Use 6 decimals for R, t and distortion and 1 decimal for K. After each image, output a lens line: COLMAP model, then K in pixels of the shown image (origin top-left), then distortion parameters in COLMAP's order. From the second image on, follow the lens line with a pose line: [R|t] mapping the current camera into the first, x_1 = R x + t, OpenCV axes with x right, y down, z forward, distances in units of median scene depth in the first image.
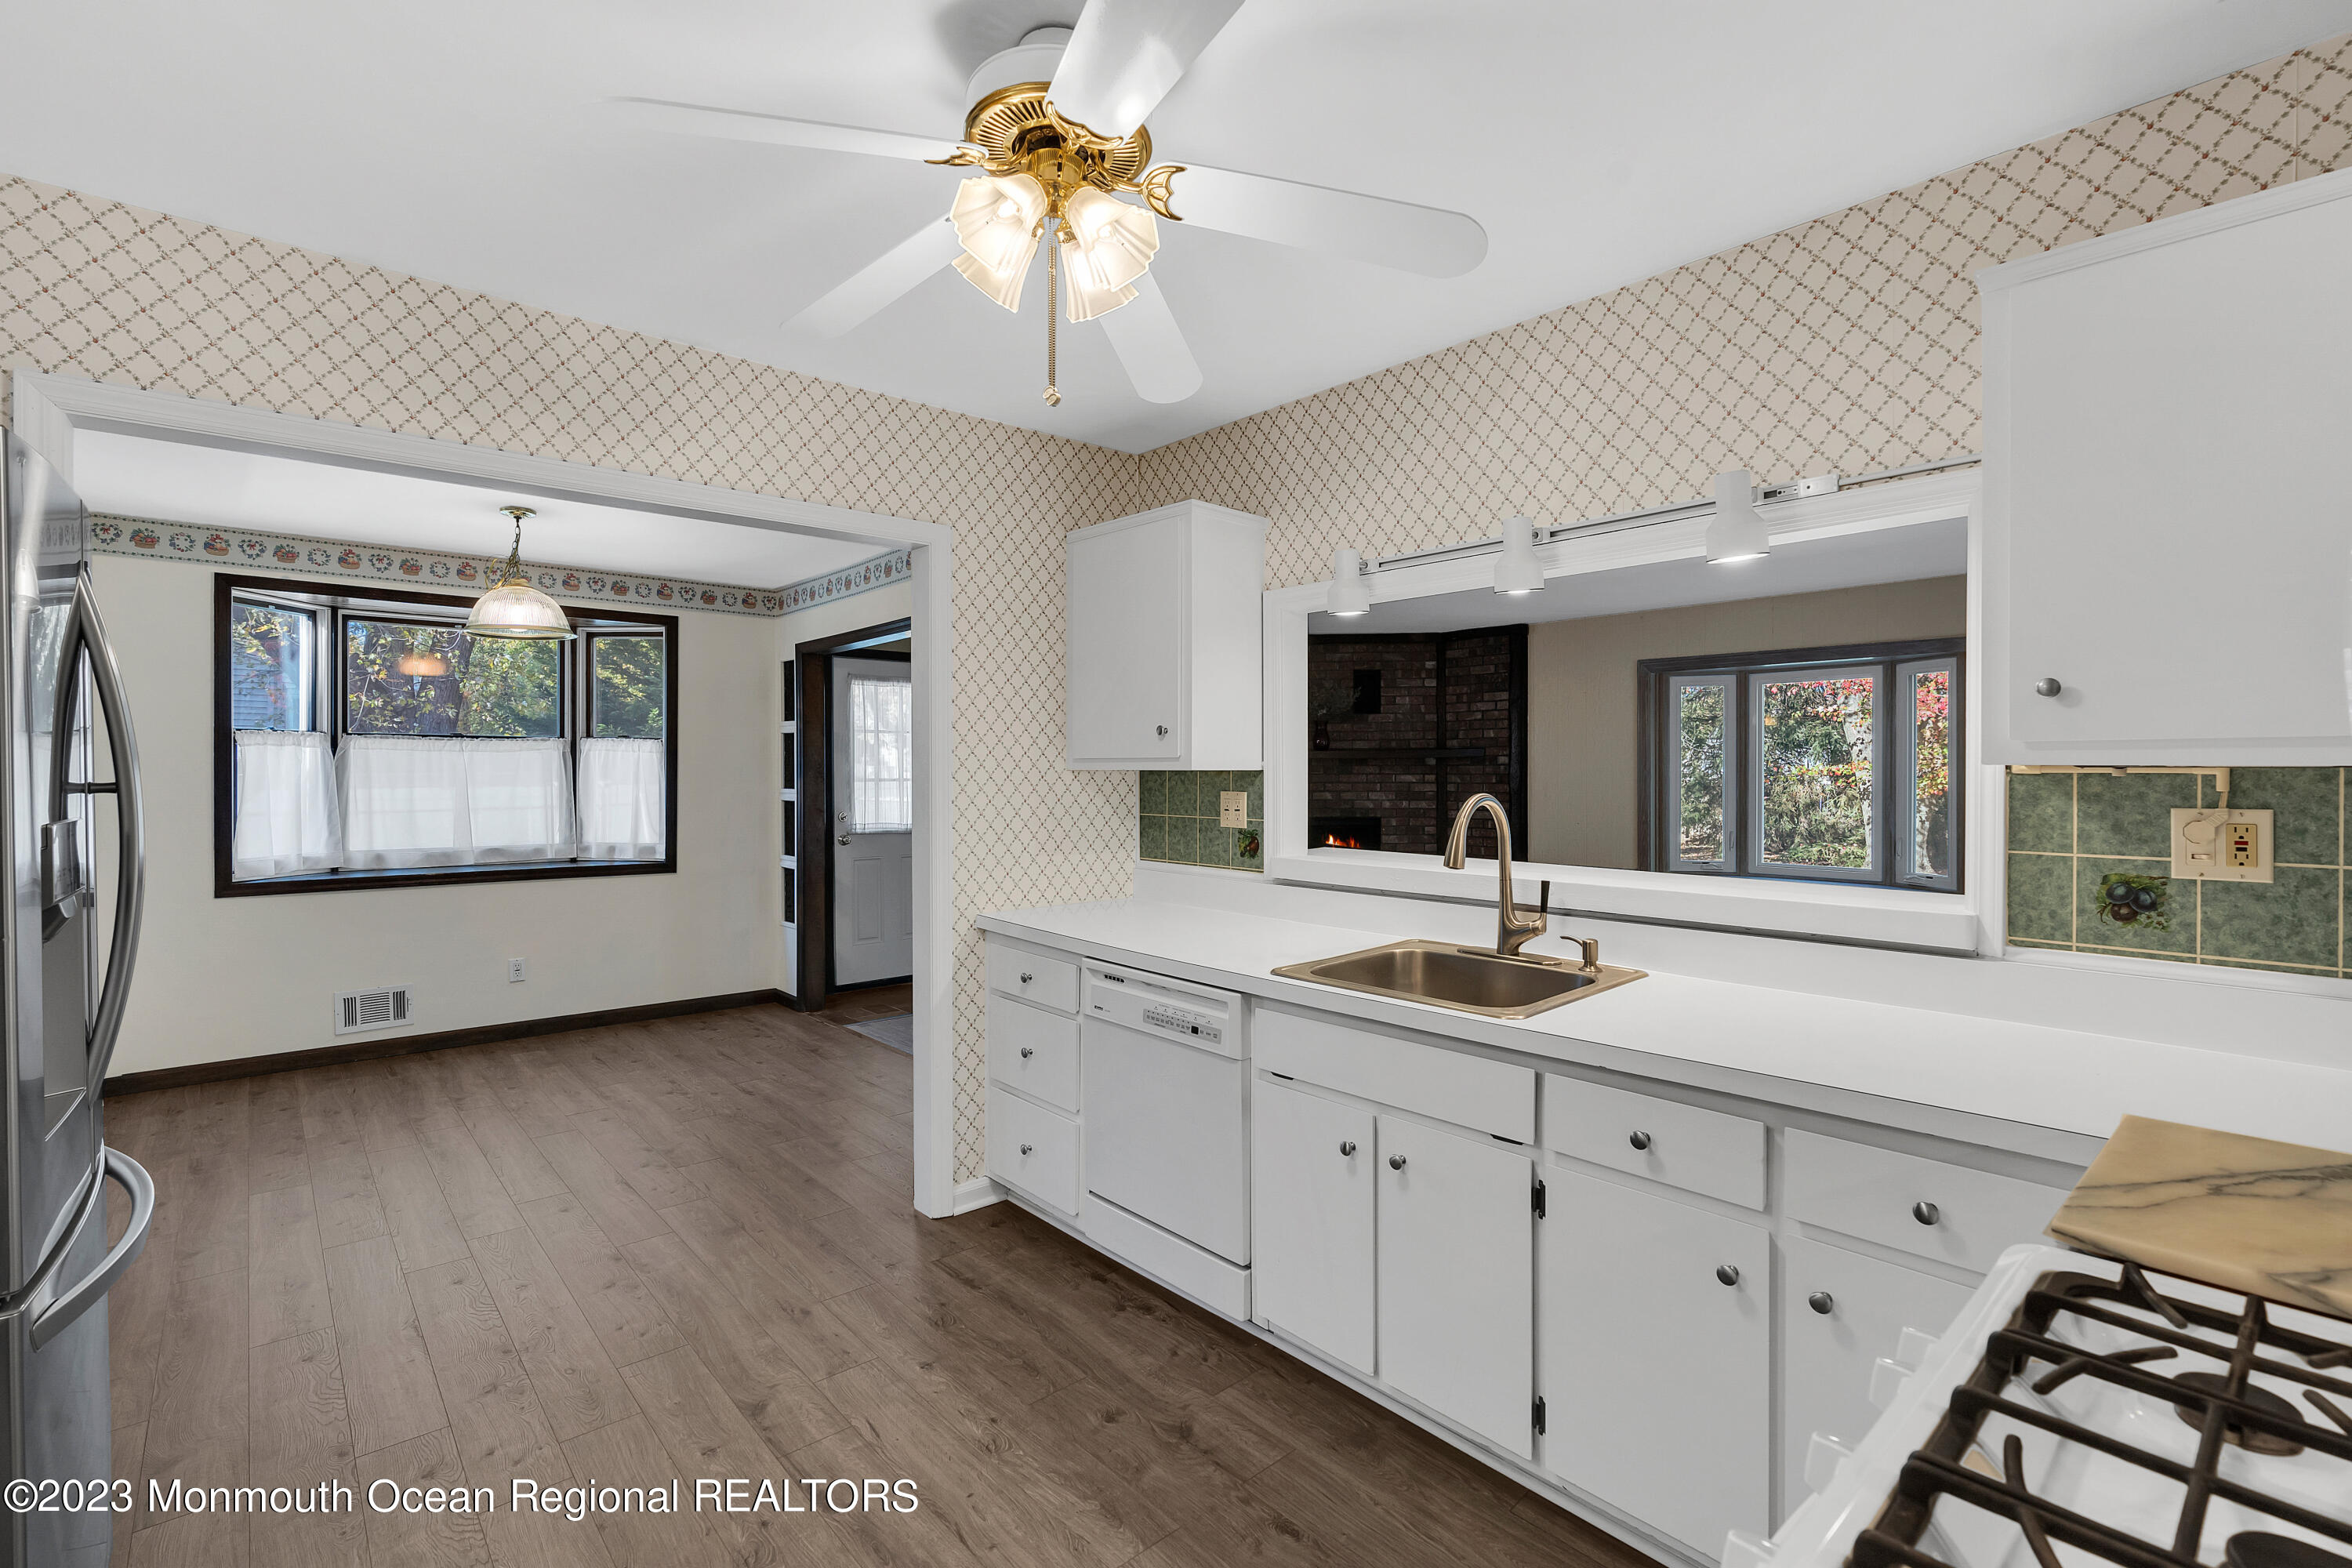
lens RADIAL K [[1066.5, 0, 1174.8], [0, 1066.5, 769.1], [0, 0, 1]] dist [-0.012367, 0.004854]
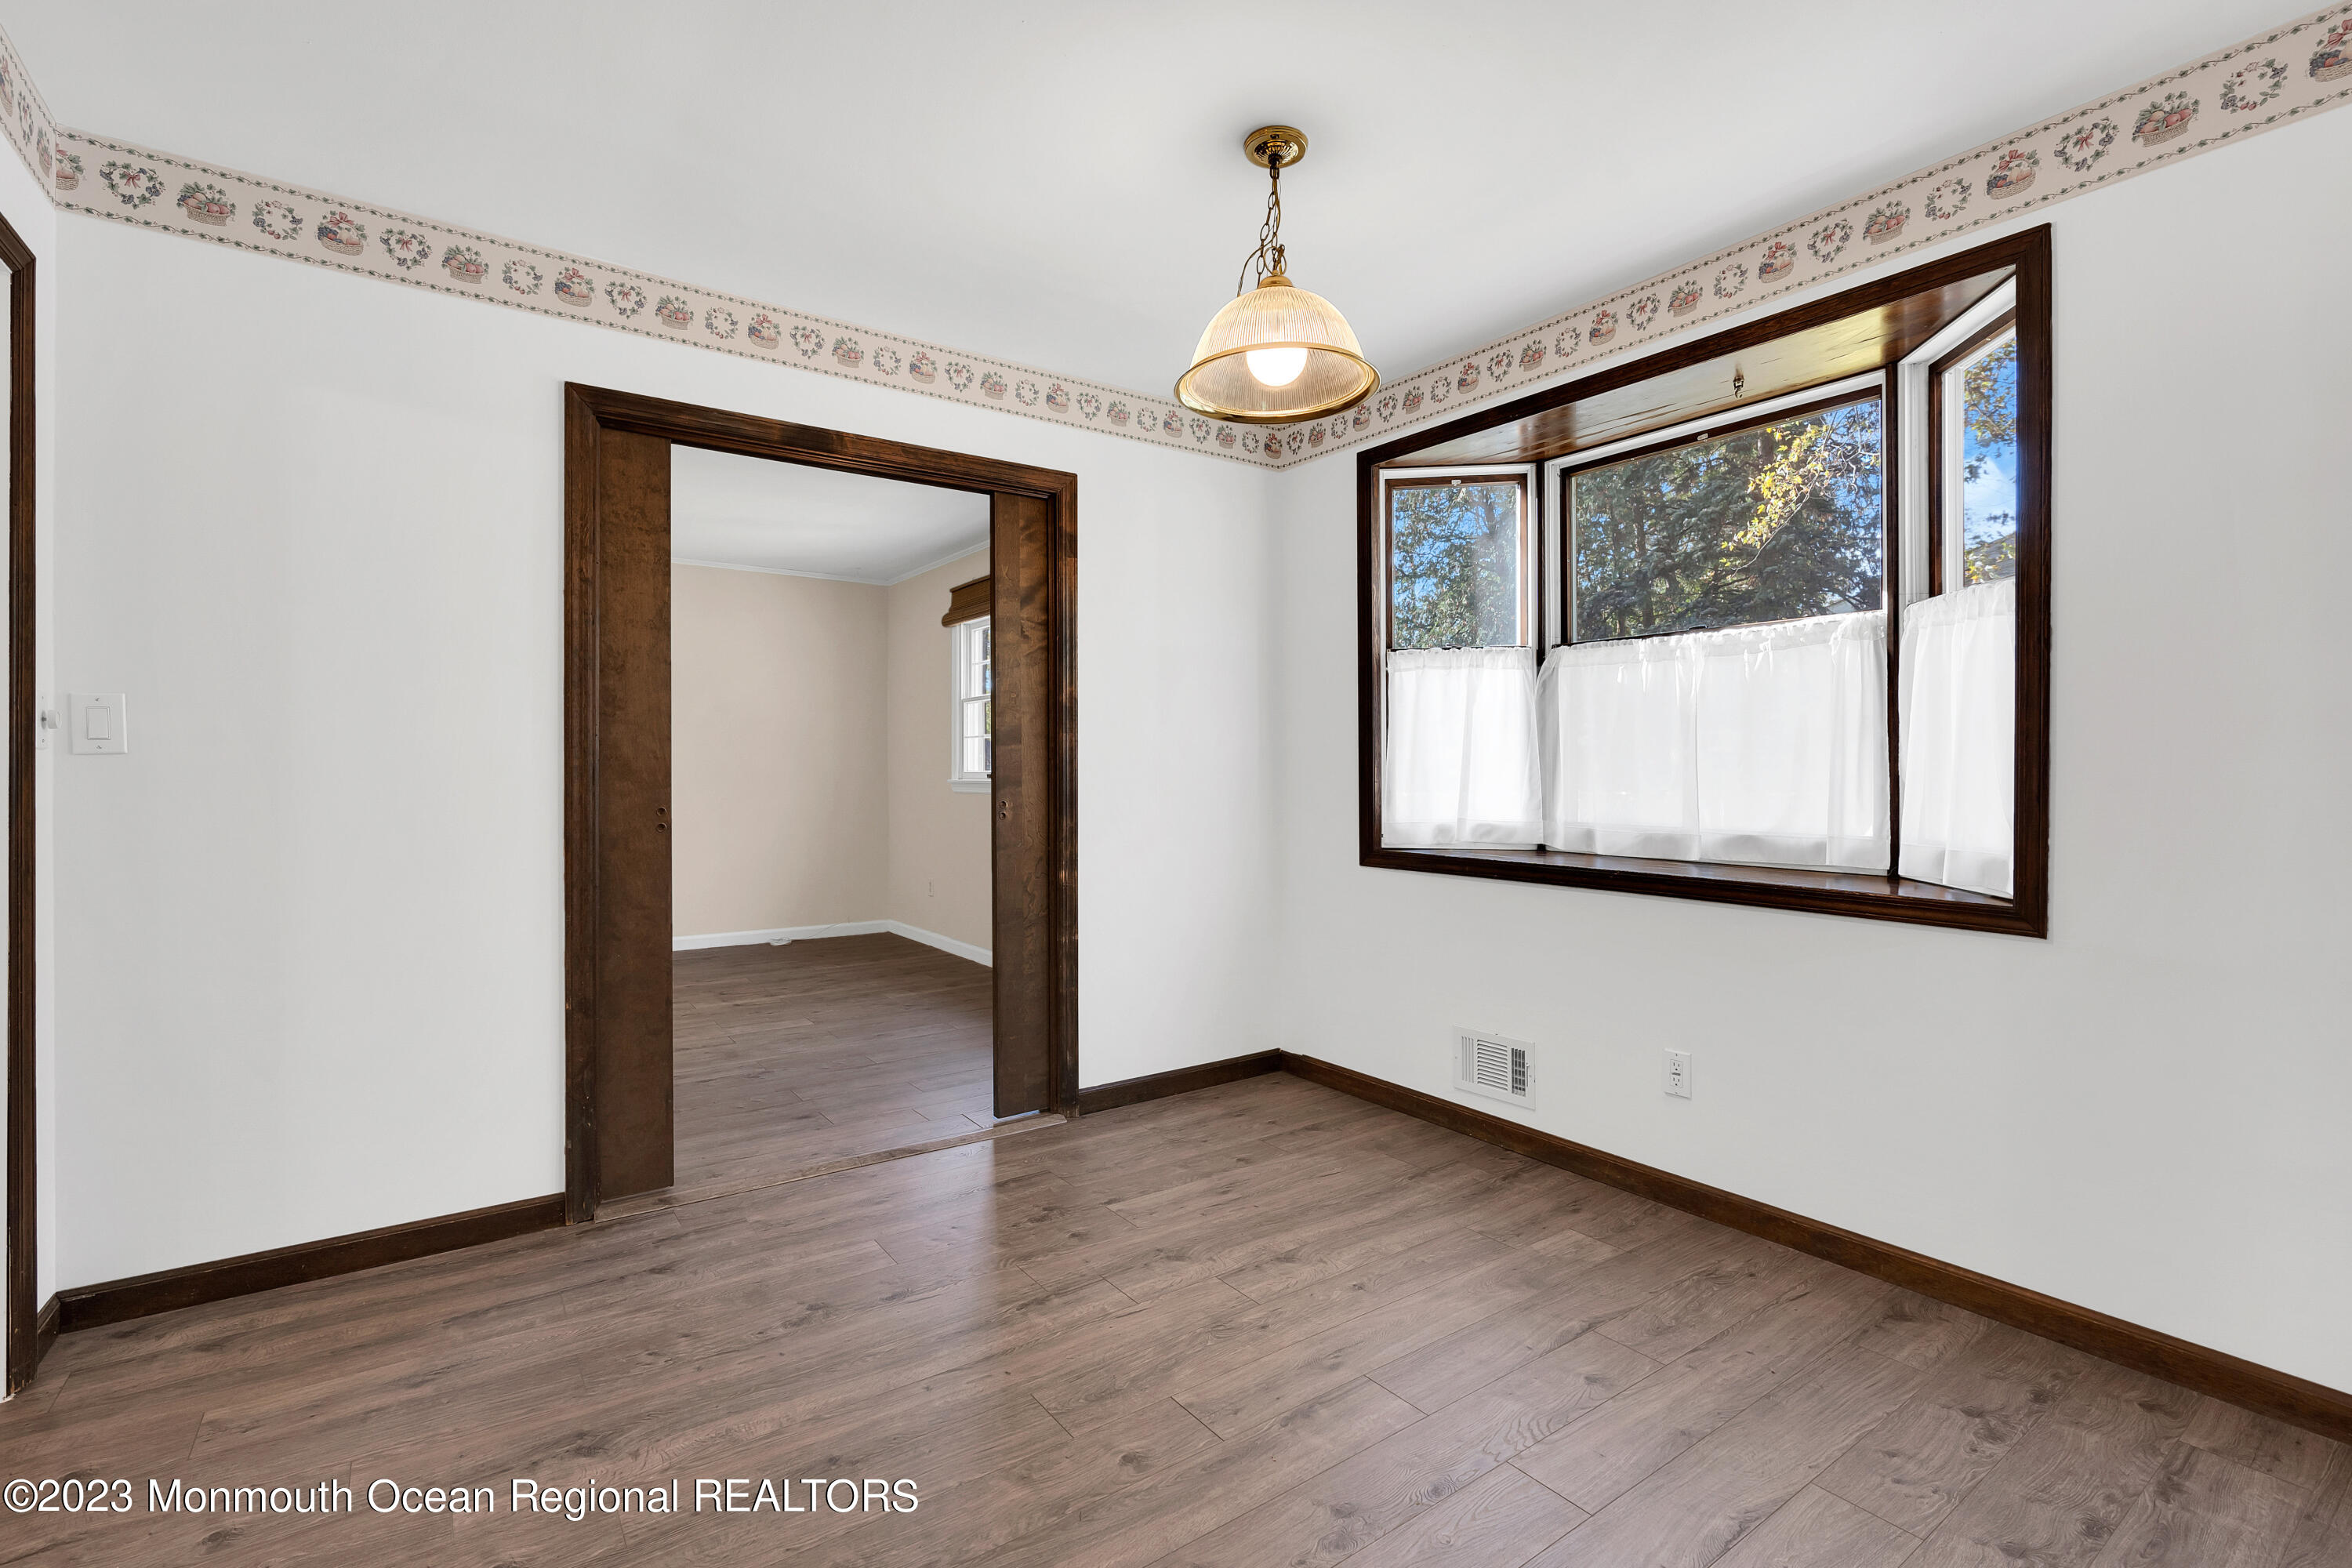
lens RADIAL K [[1066.5, 0, 1178.7], [0, 1066.5, 785.7], [0, 0, 1]] dist [-0.012367, 0.004854]
pose [[-0.102204, 0.018151, -0.994598, -0.108440], [0.009524, 0.999806, 0.017268, 0.049328], [0.994718, -0.007708, -0.102357, 1.003285]]
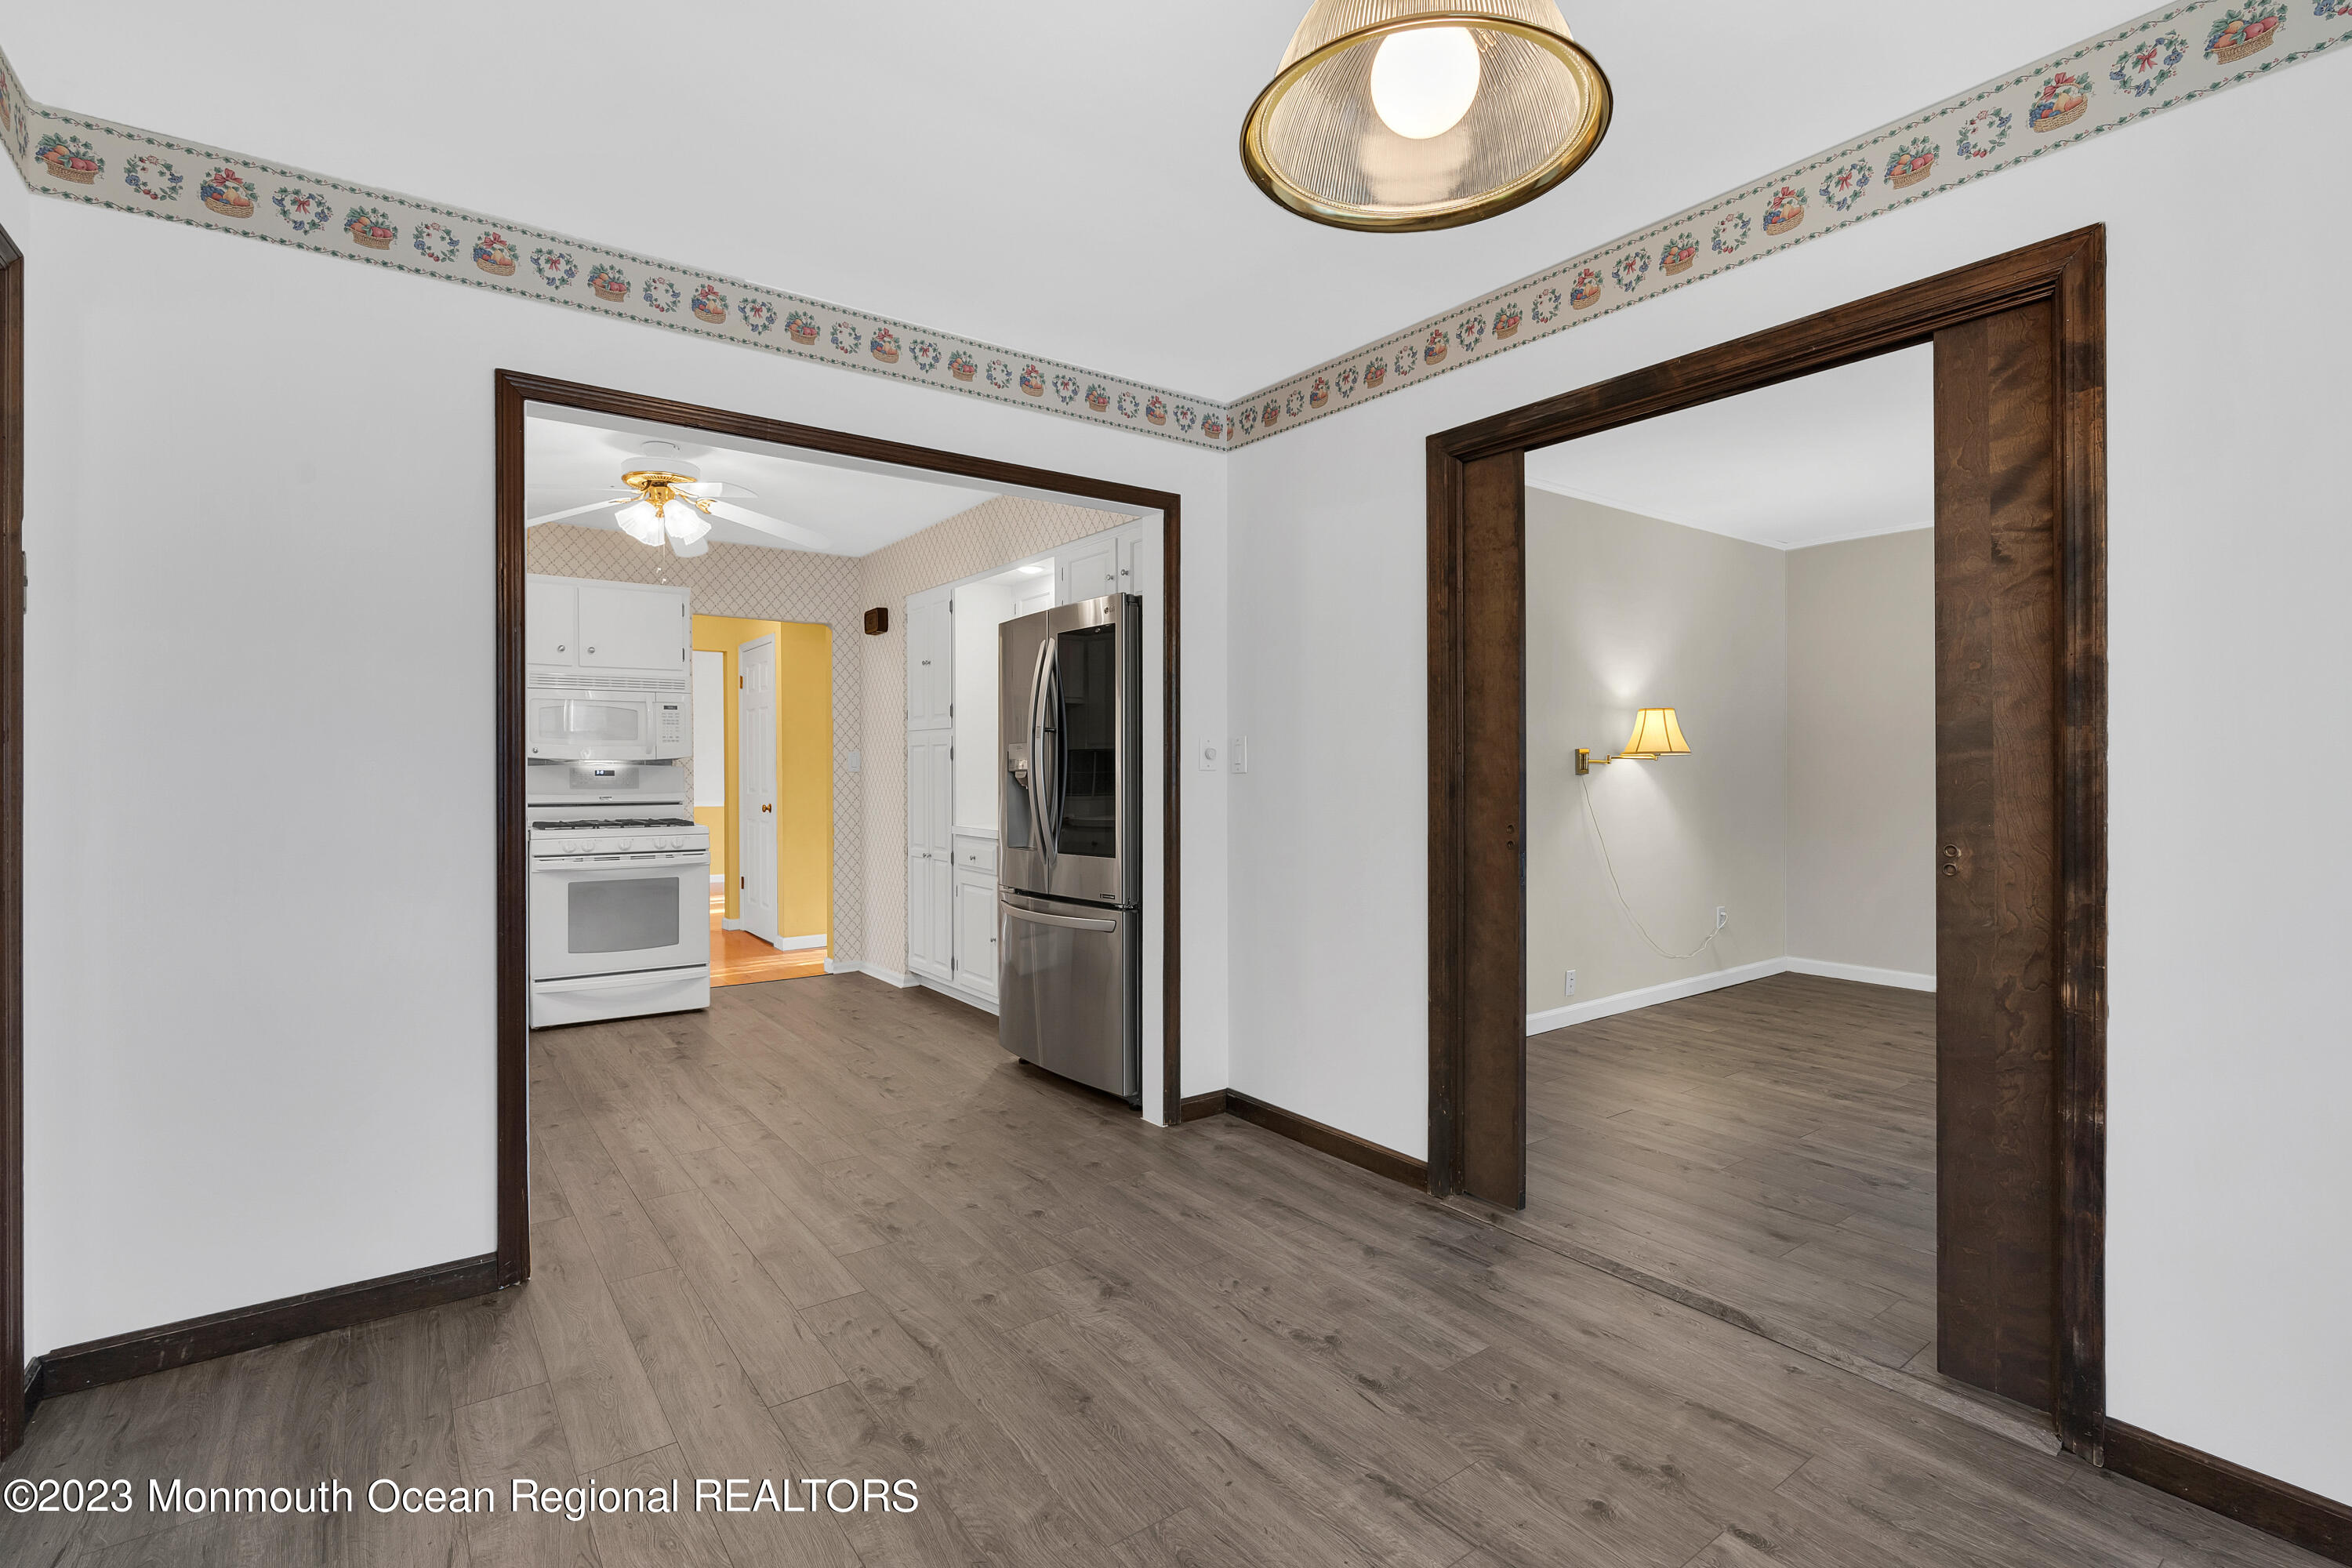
lens RADIAL K [[1093.7, 0, 1169.4], [0, 1093.7, 781.1], [0, 0, 1]] dist [-0.003184, -0.000709]
pose [[-0.995464, 0.006738, 0.094903, -0.572388], [0.007282, 0.999959, 0.005387, 0.039695], [-0.094863, 0.006053, -0.995472, 1.297023]]
